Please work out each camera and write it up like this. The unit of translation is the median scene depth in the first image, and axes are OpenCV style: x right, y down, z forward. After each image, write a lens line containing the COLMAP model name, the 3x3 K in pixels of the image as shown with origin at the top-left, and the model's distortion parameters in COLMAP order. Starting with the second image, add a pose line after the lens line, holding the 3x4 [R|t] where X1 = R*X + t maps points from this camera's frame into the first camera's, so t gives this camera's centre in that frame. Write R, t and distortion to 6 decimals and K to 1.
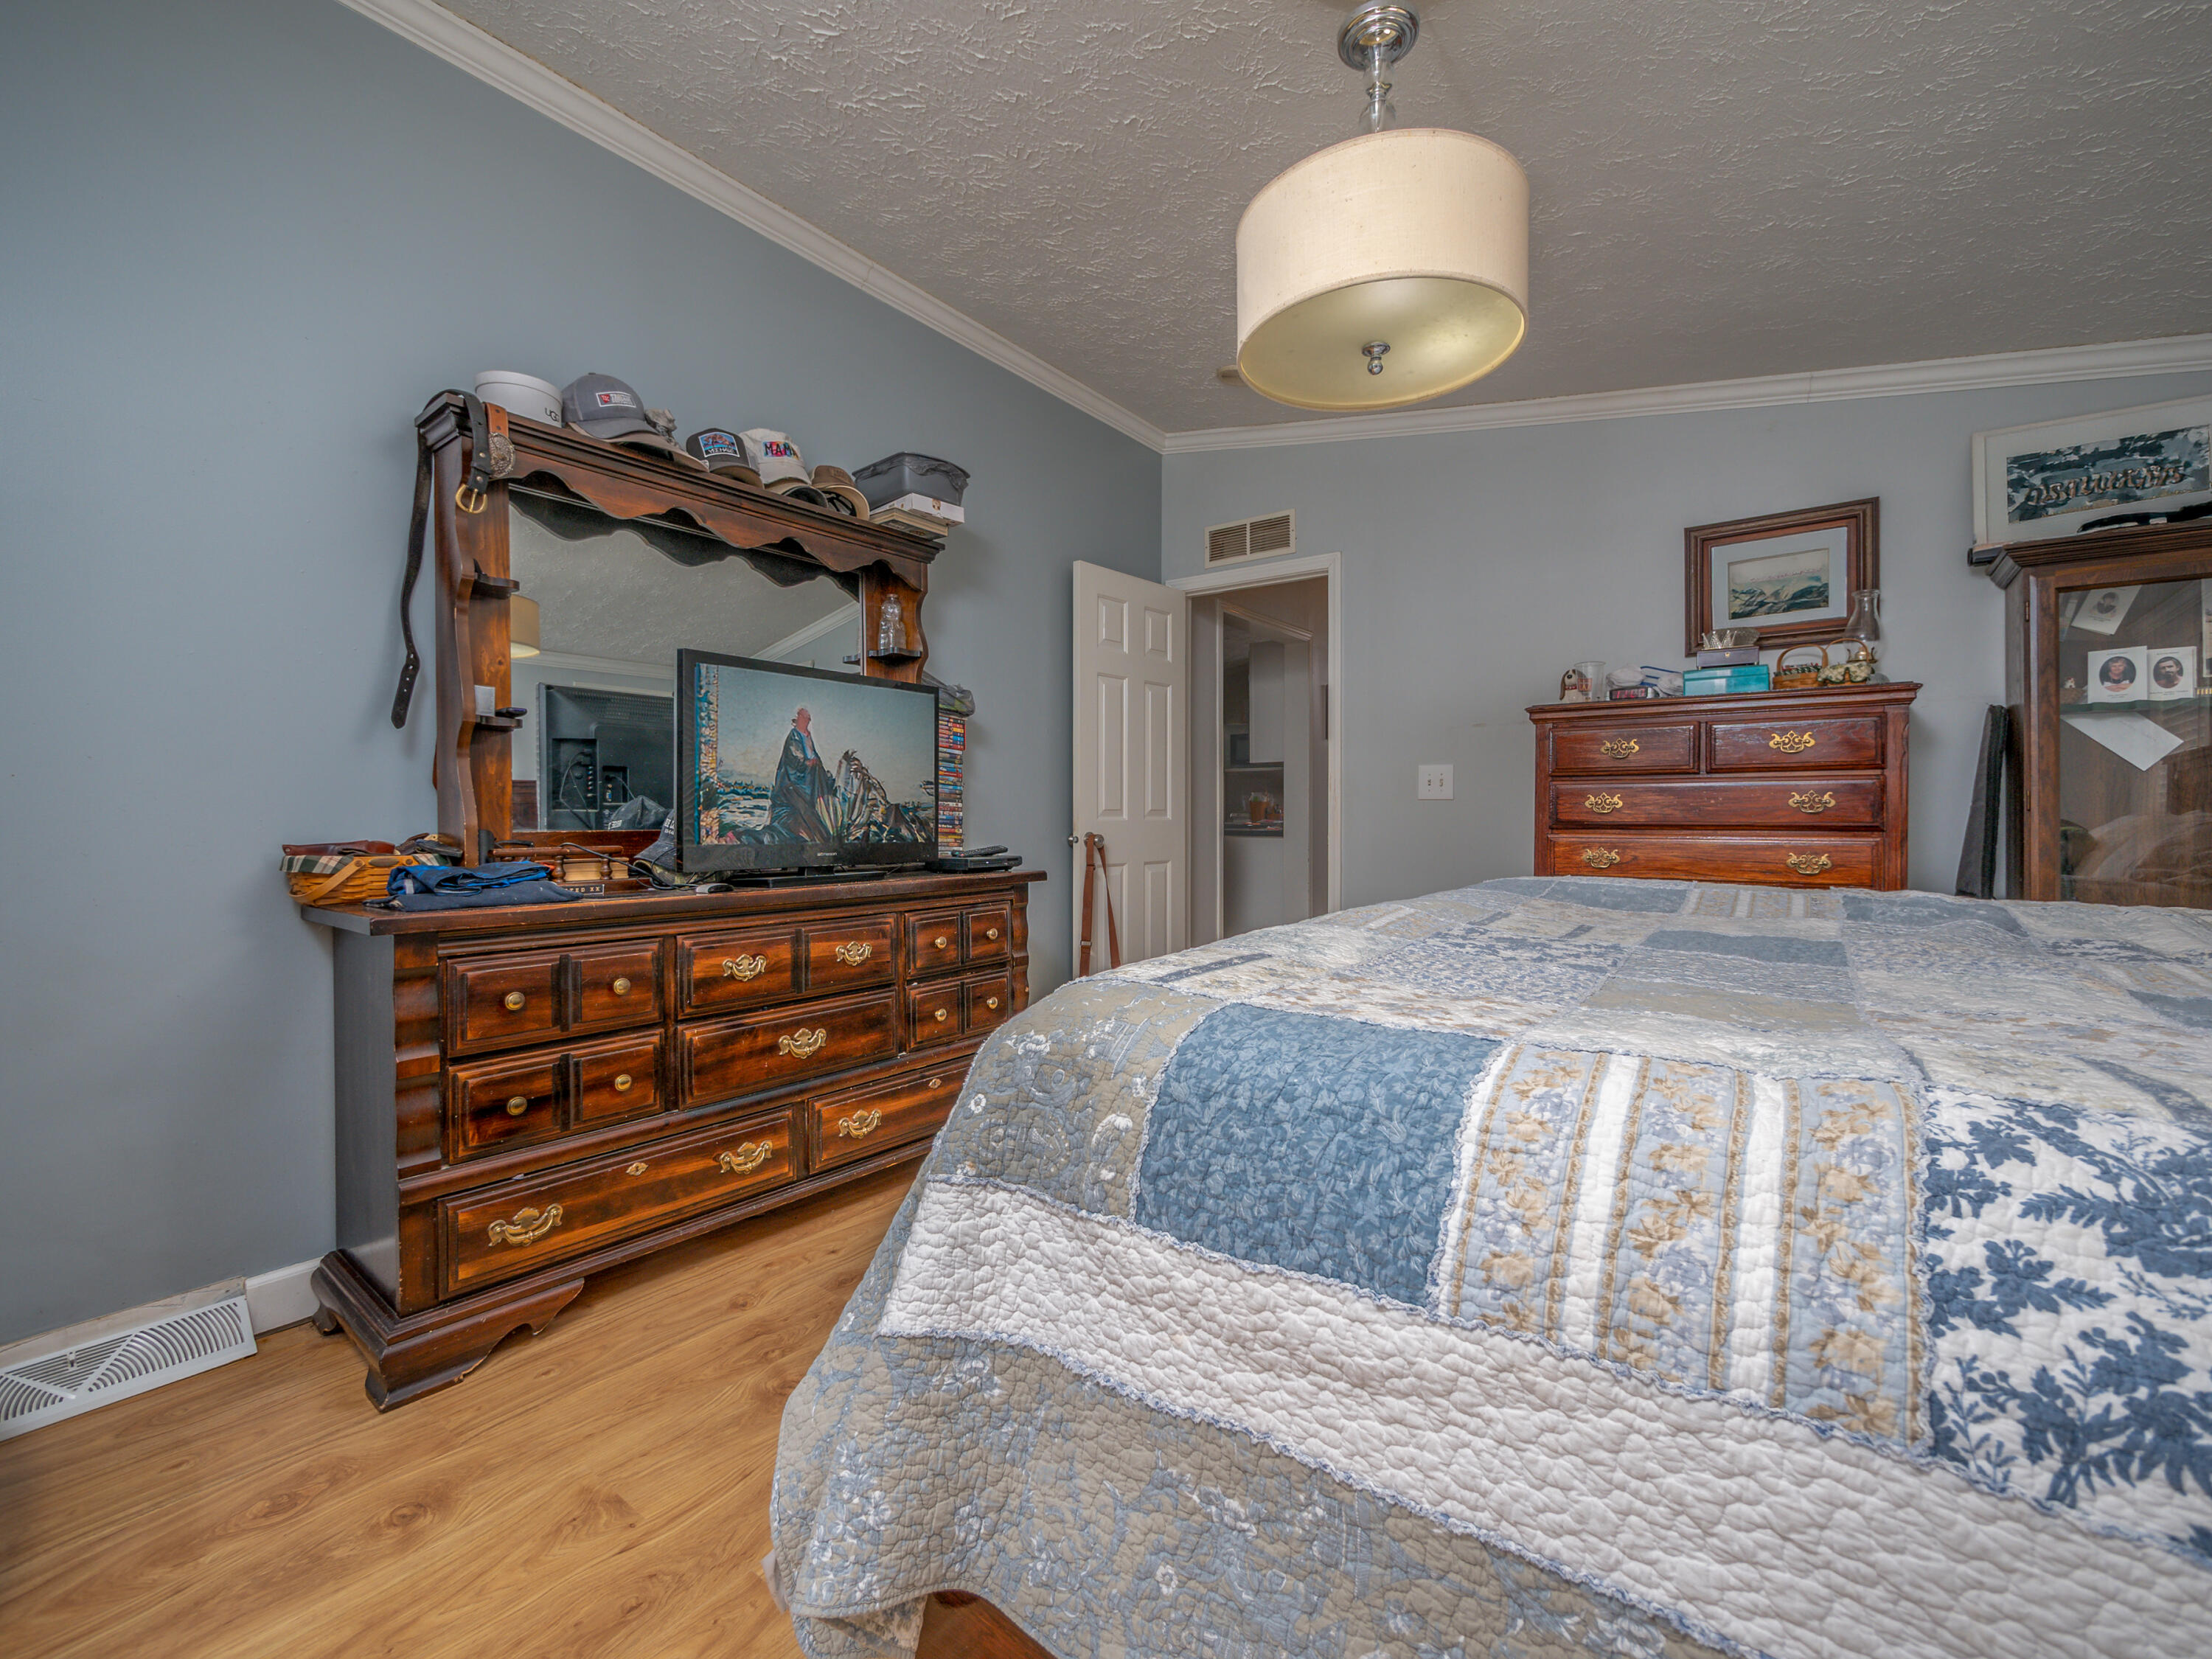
lens RADIAL K [[937.6, 0, 1118.3], [0, 937.6, 816.7], [0, 0, 1]] dist [-0.010741, 0.002531]
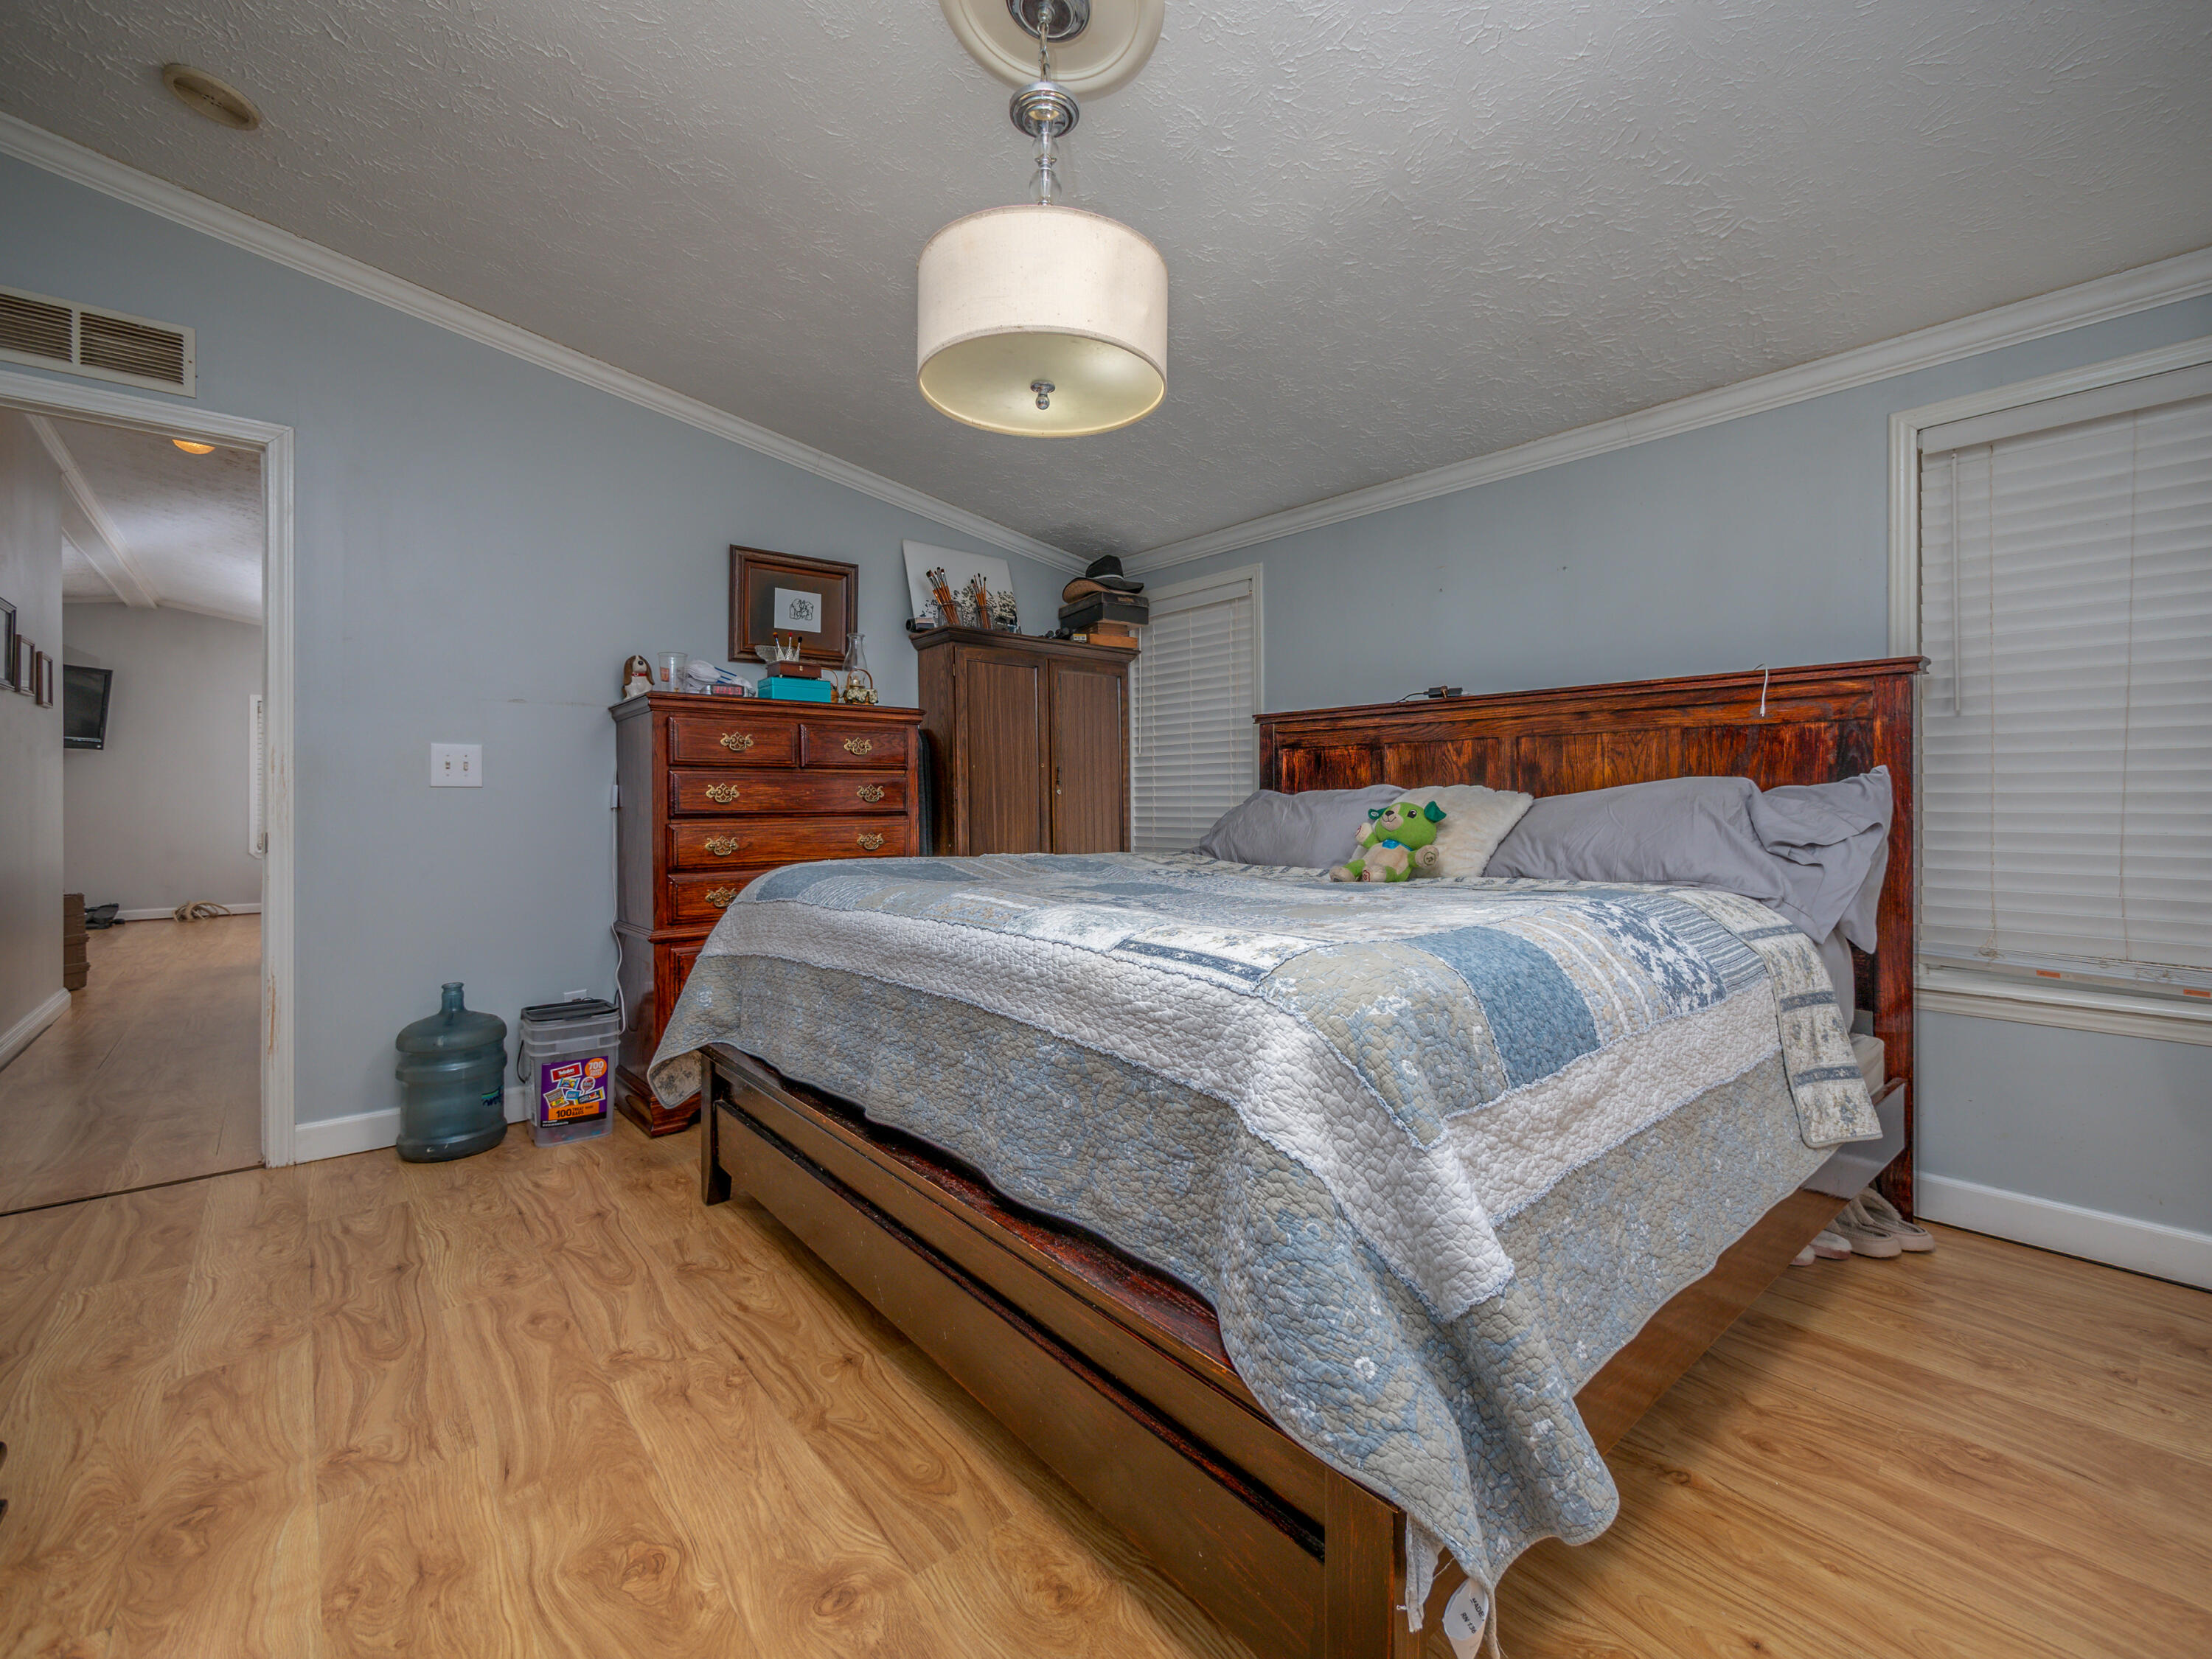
lens RADIAL K [[937.6, 0, 1110.4], [0, 937.6, 798.4], [0, 0, 1]] dist [-0.010741, 0.002531]
pose [[0.220978, 0.003124, 0.975274, -0.398215], [0.006734, 0.999966, -0.004729, -0.000555], [-0.975256, 0.007612, 0.220950, 0.340080]]
